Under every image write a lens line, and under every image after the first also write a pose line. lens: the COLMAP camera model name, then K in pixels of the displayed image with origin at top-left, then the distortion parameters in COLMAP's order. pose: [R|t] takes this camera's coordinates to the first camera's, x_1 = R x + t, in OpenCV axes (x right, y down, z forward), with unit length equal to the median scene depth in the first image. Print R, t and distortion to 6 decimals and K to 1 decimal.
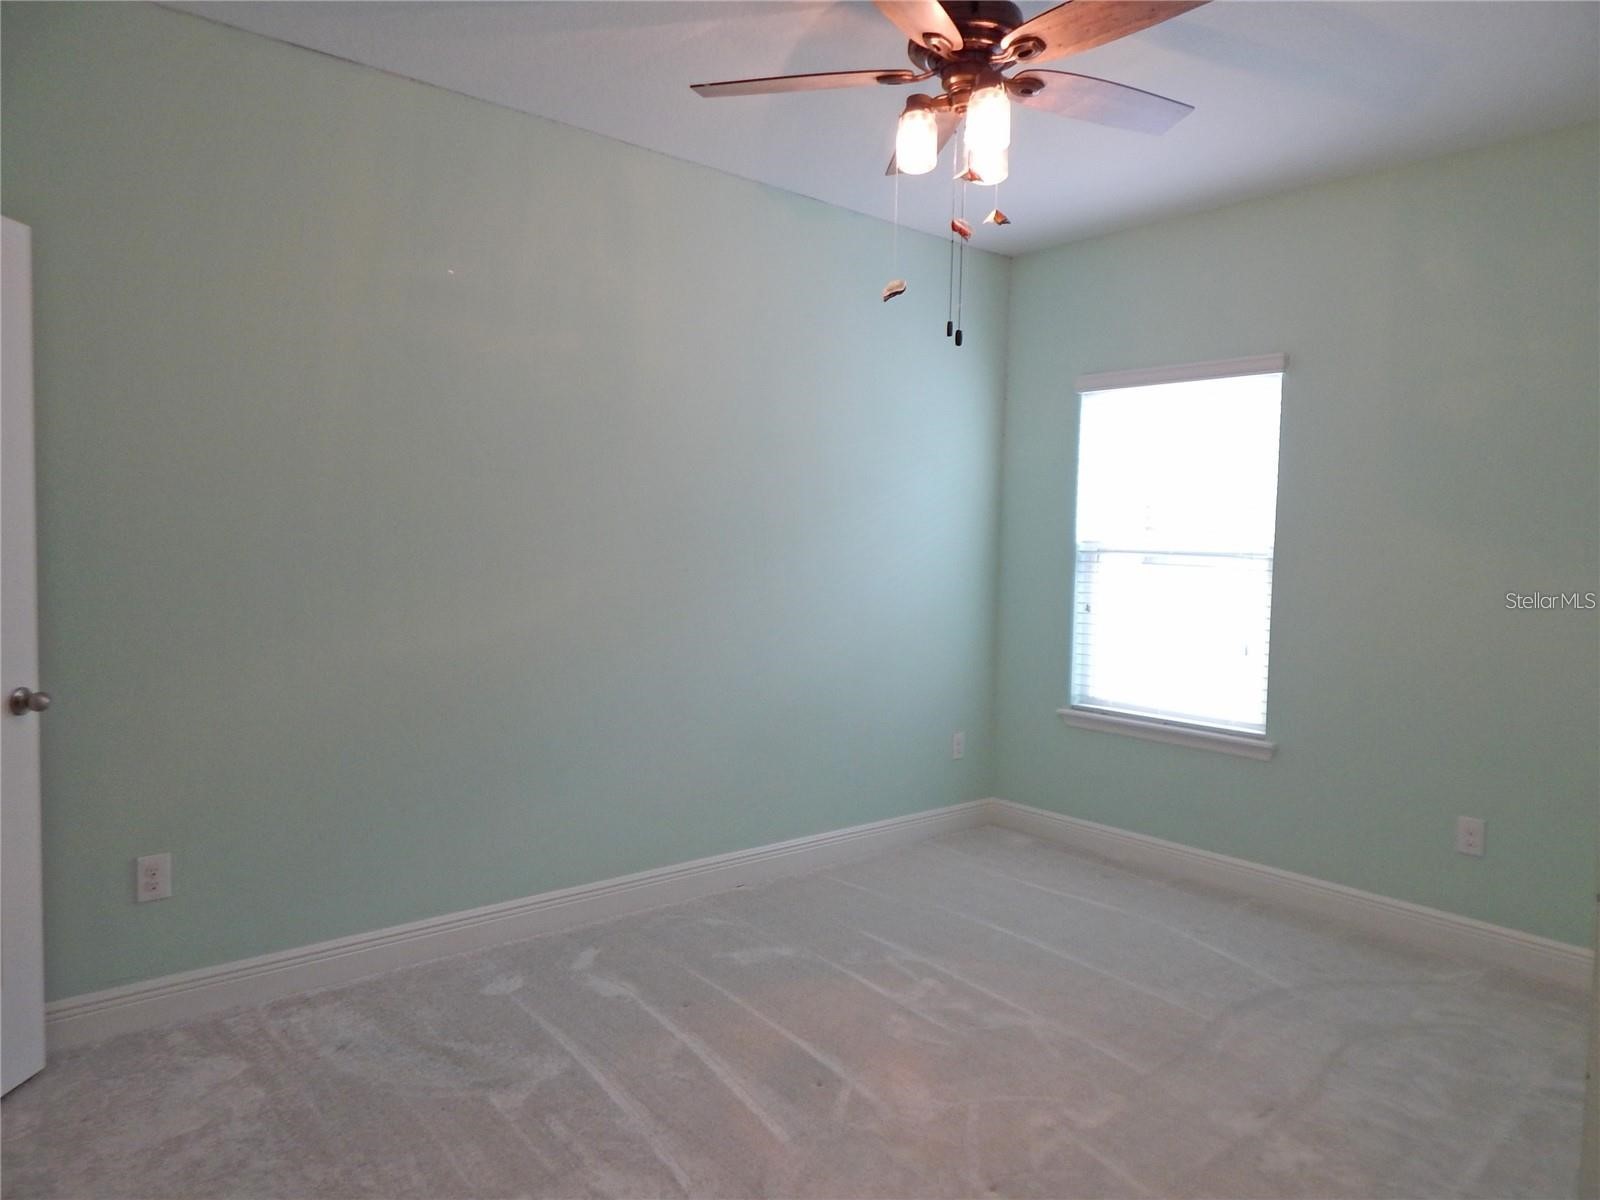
lens RADIAL K [[1063.6, 0, 805.1], [0, 1063.6, 597.0], [0, 0, 1]] dist [0.024972, -0.003947]
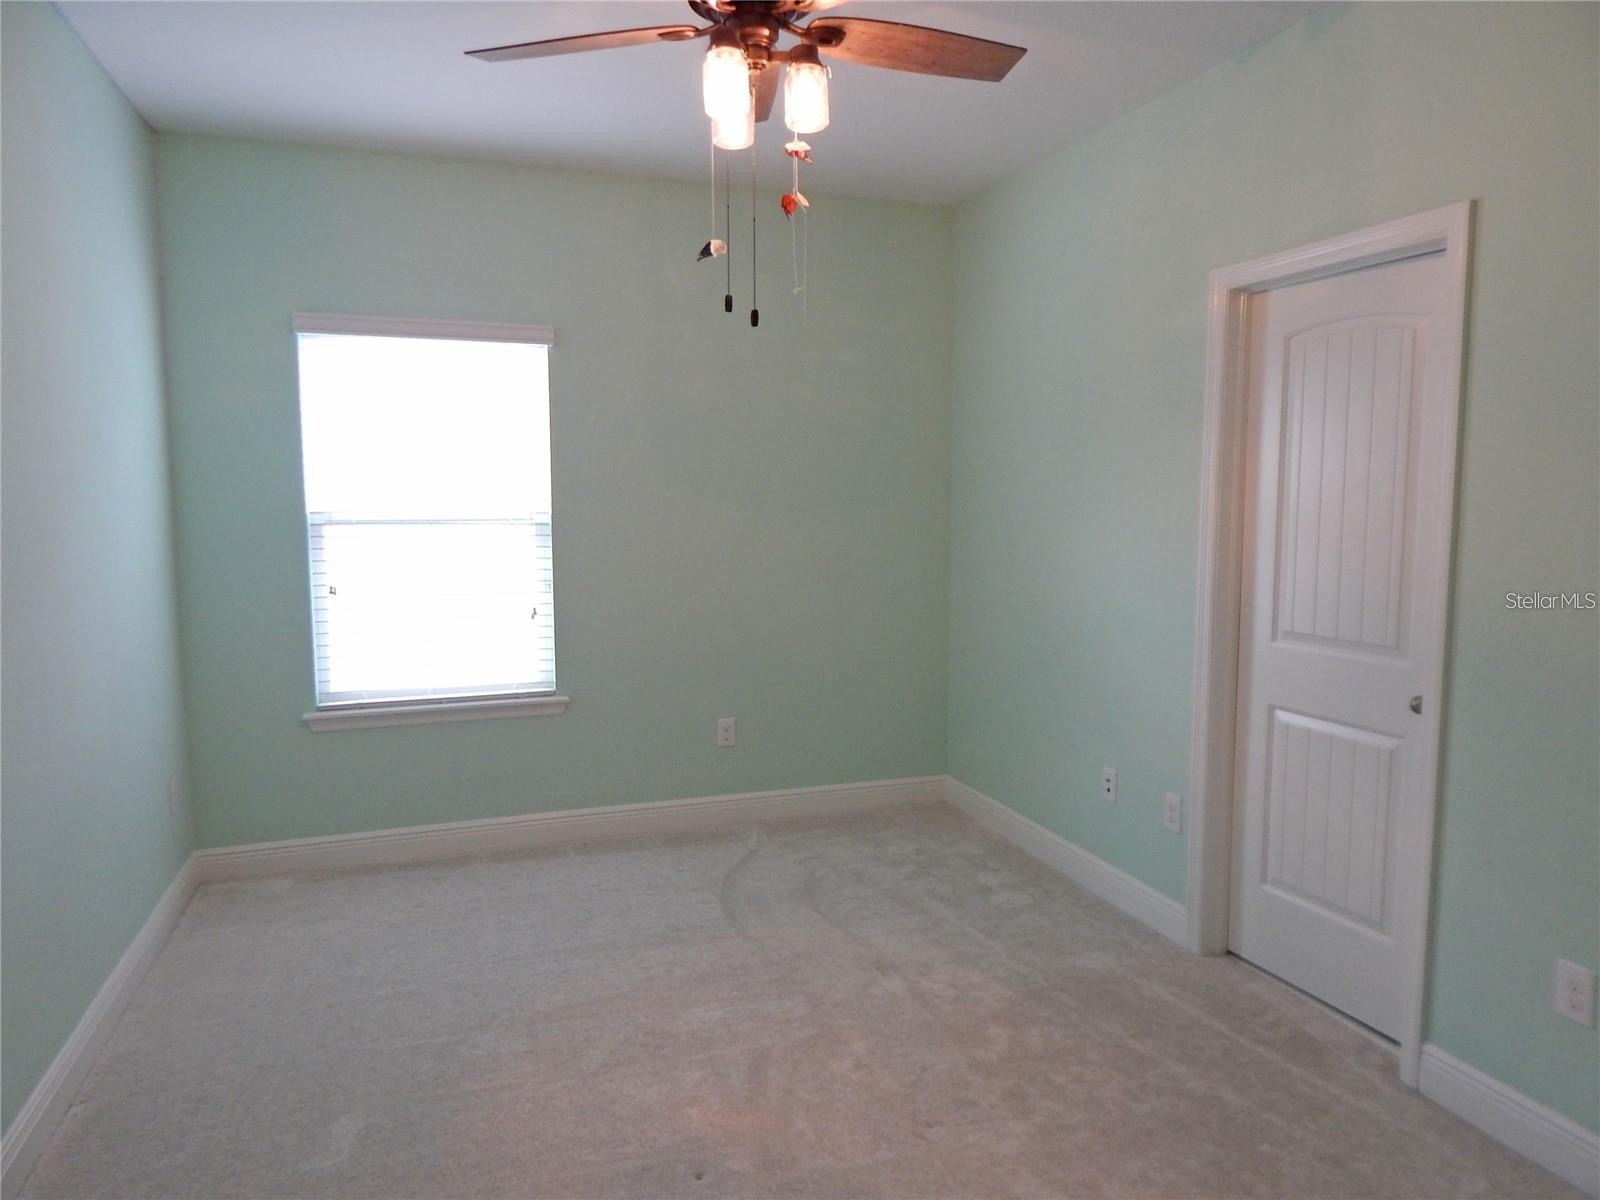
lens RADIAL K [[1063.6, 0, 805.1], [0, 1063.6, 597.0], [0, 0, 1]] dist [0.024972, -0.003947]
pose [[0.375743, -0.120728, 0.918827, -0.433977], [0.062659, 0.992519, 0.104787, -0.057775], [-0.924603, 0.018199, 0.380496, 0.369482]]
